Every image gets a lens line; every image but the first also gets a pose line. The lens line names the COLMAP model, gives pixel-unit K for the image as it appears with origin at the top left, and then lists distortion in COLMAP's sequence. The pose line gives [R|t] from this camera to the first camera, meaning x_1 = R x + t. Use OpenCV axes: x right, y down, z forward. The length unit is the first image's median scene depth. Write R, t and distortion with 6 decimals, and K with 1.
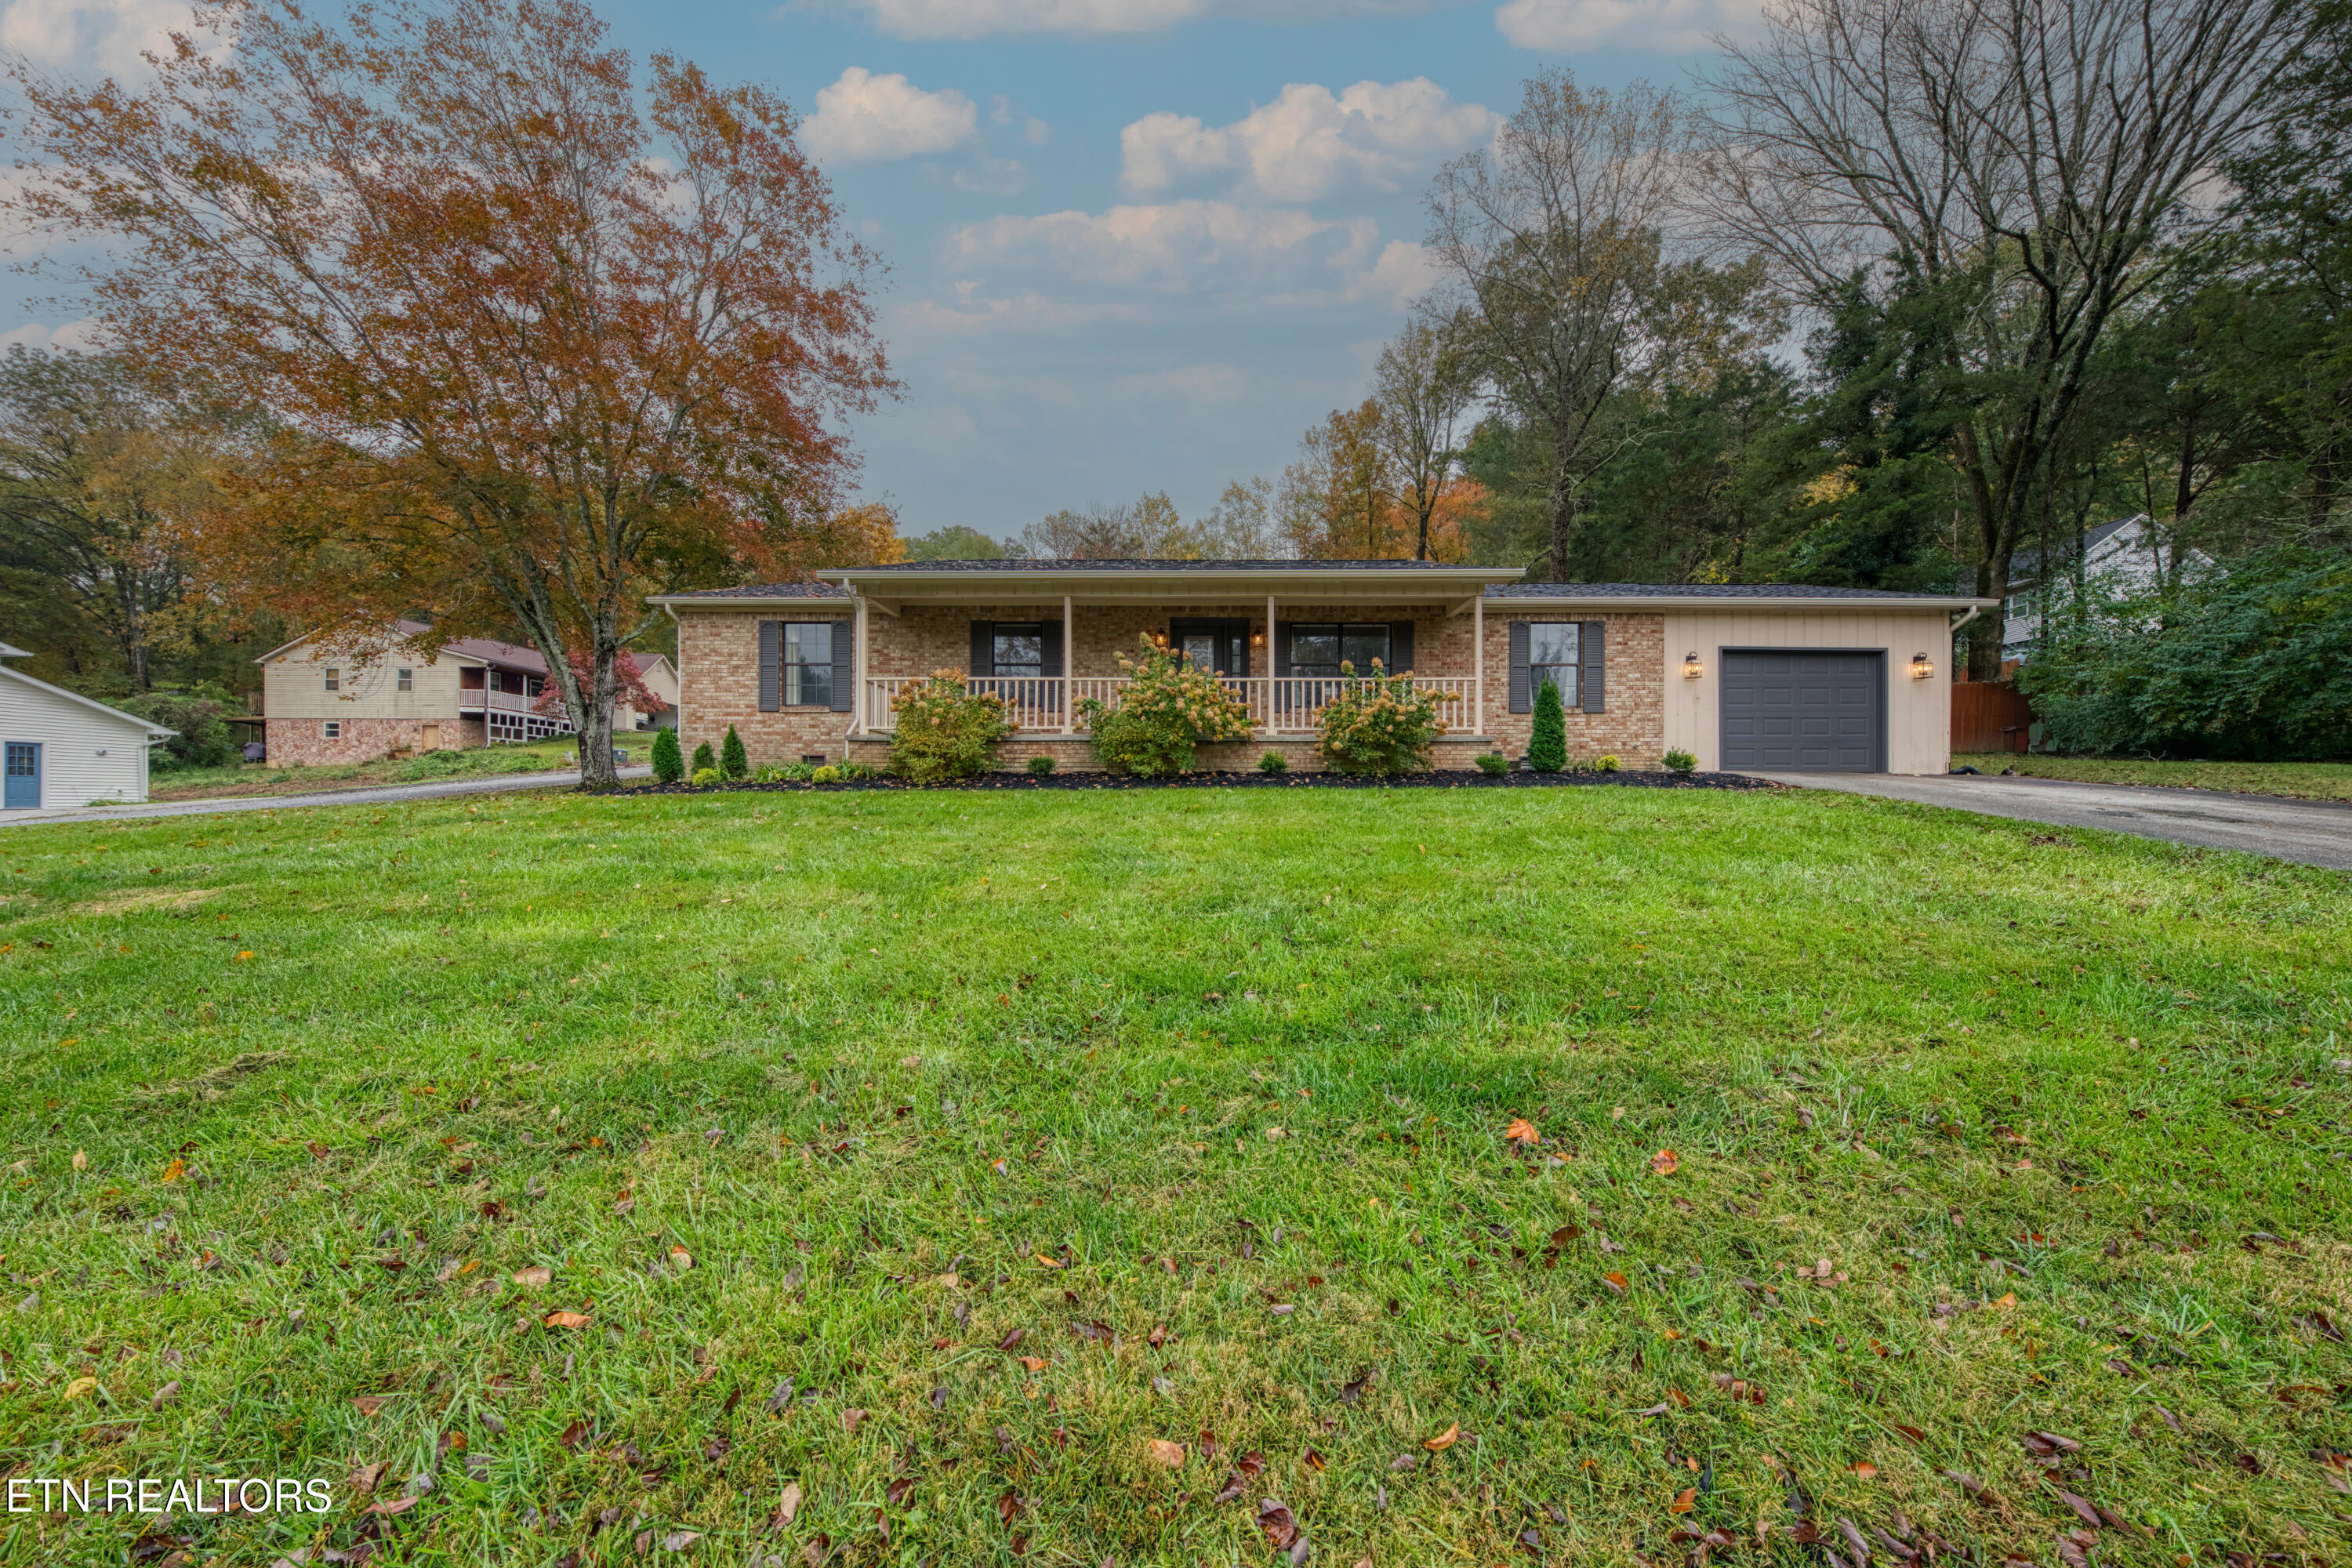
lens RADIAL K [[806.0, 0, 1169.3], [0, 806.0, 810.0], [0, 0, 1]] dist [0.001269, -0.003851]
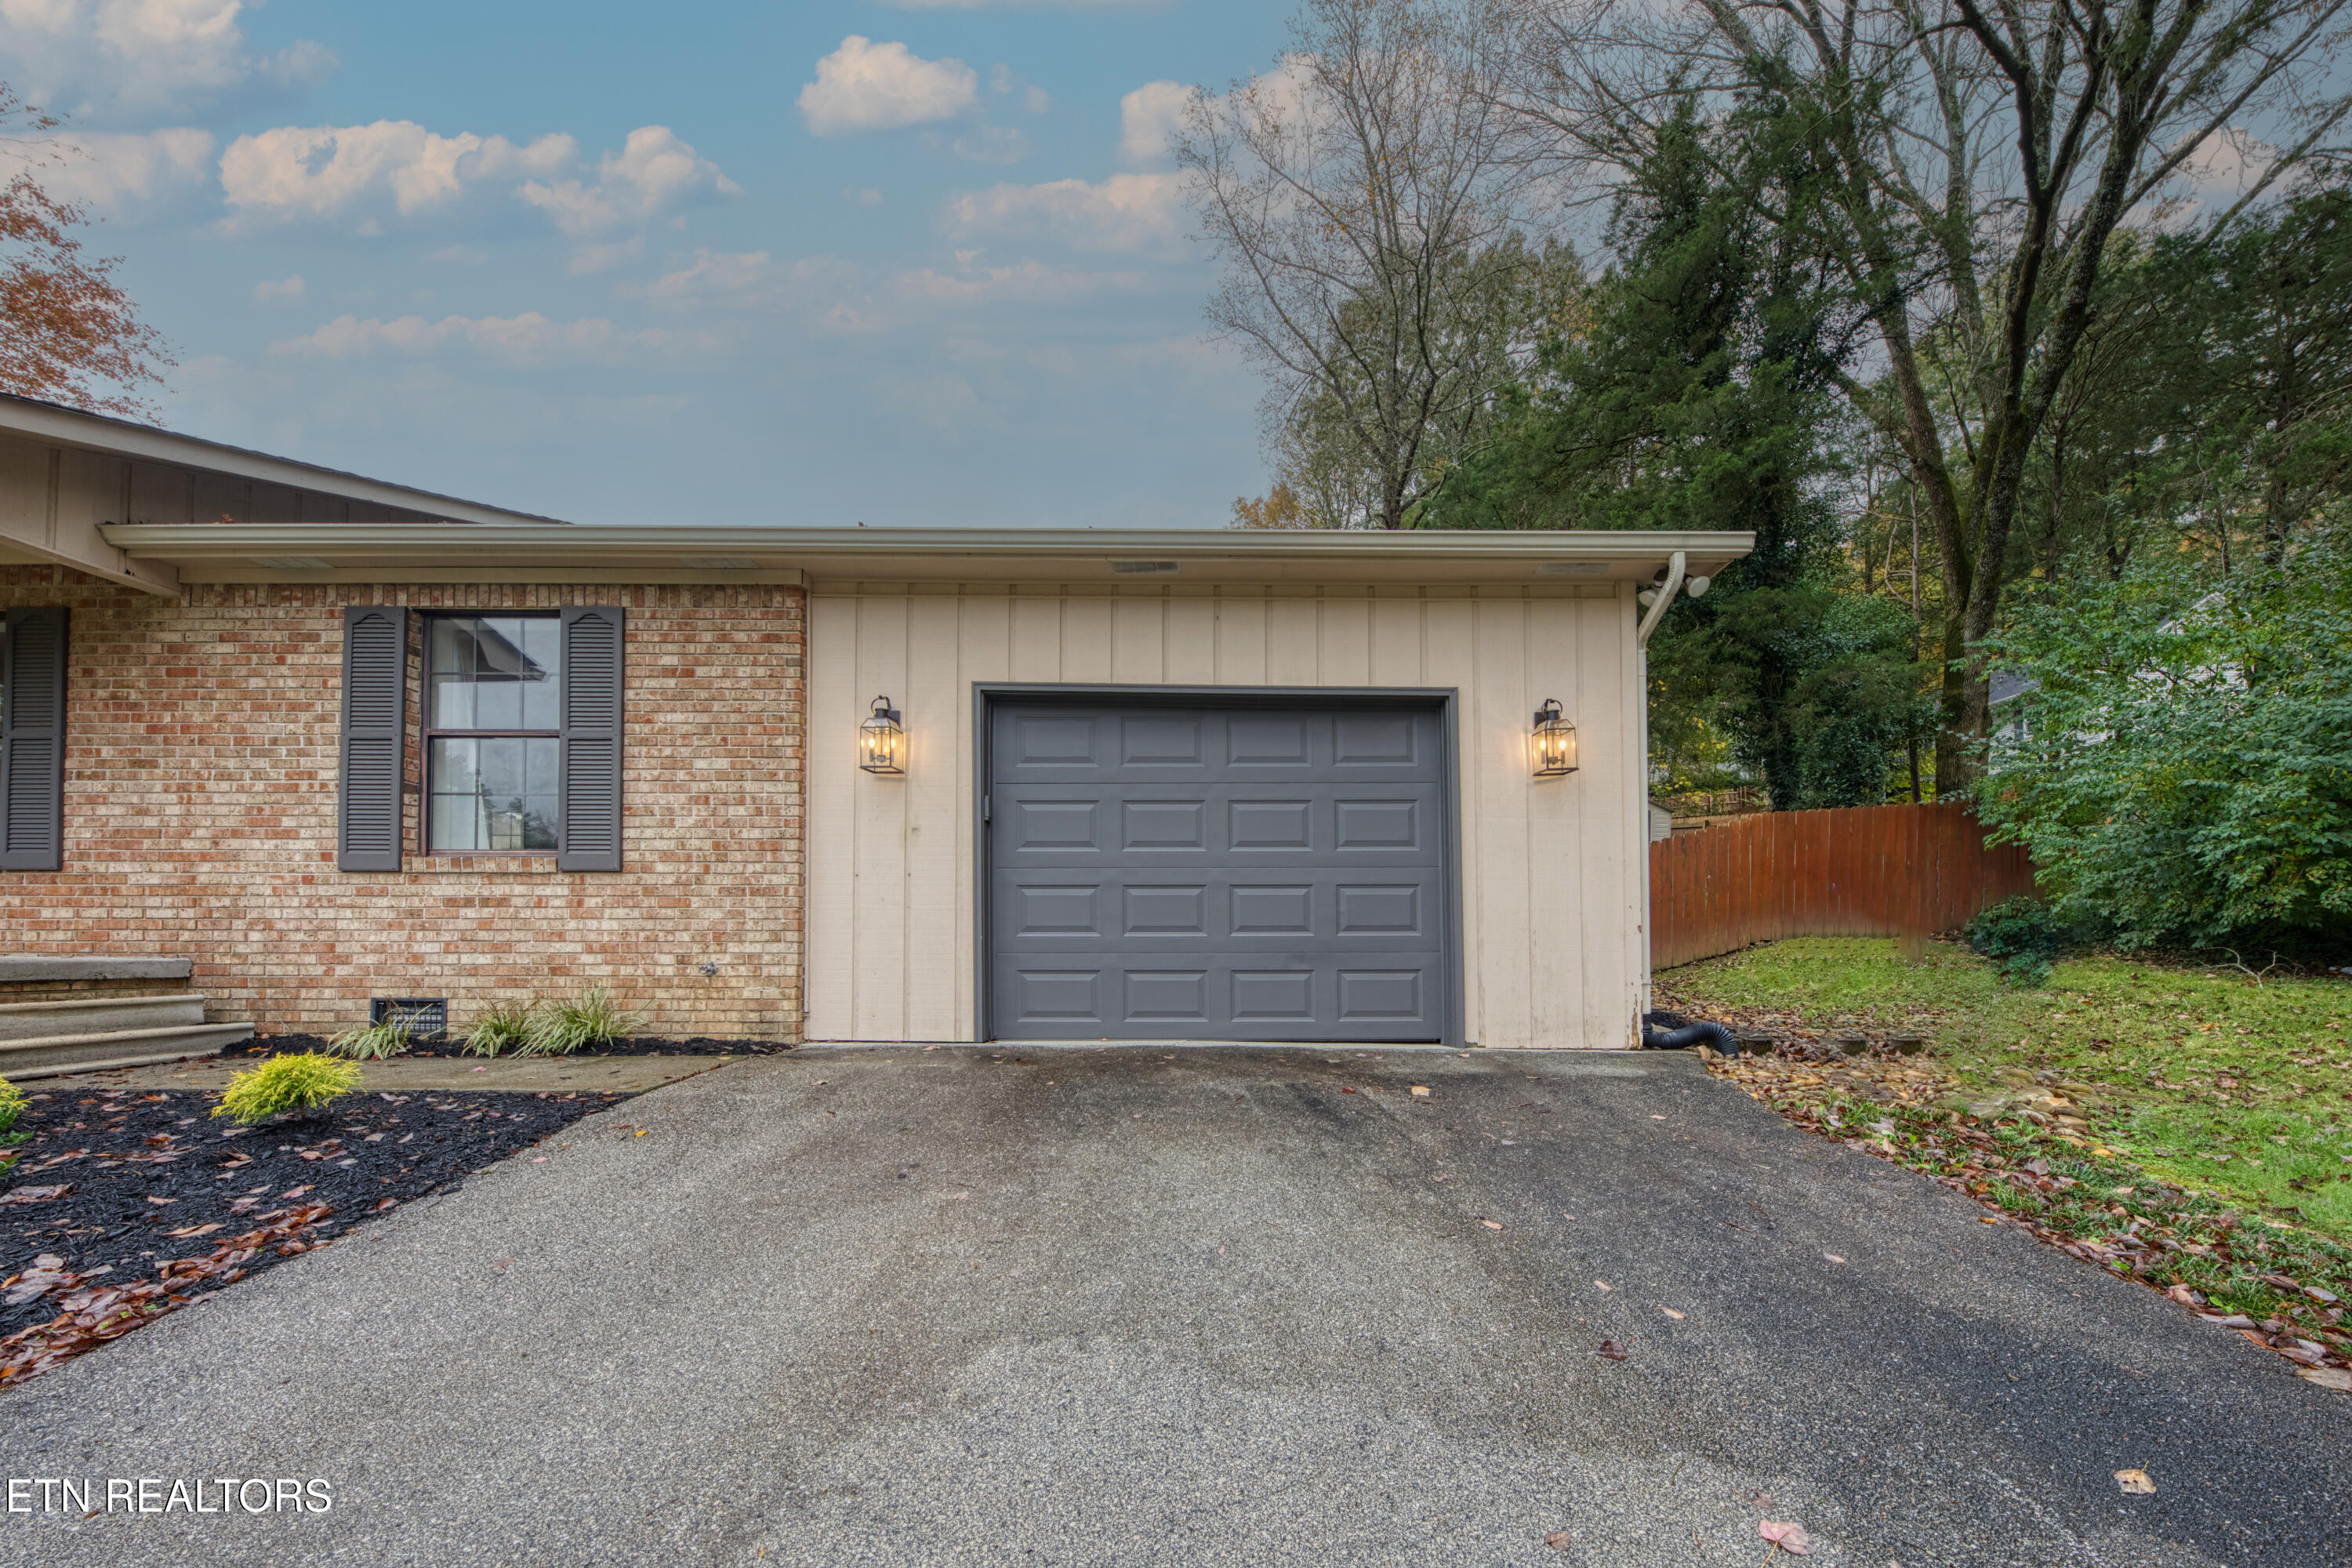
lens RADIAL K [[860.5, 0, 1178.5], [0, 860.5, 919.7], [0, 0, 1]] dist [-0.000741, -0.000318]
pose [[0.999977, 0.001505, -0.006618, 0.773569], [-0.001776, 0.999152, -0.041146, -0.084362], [0.006550, 0.041157, 0.999131, 0.629098]]
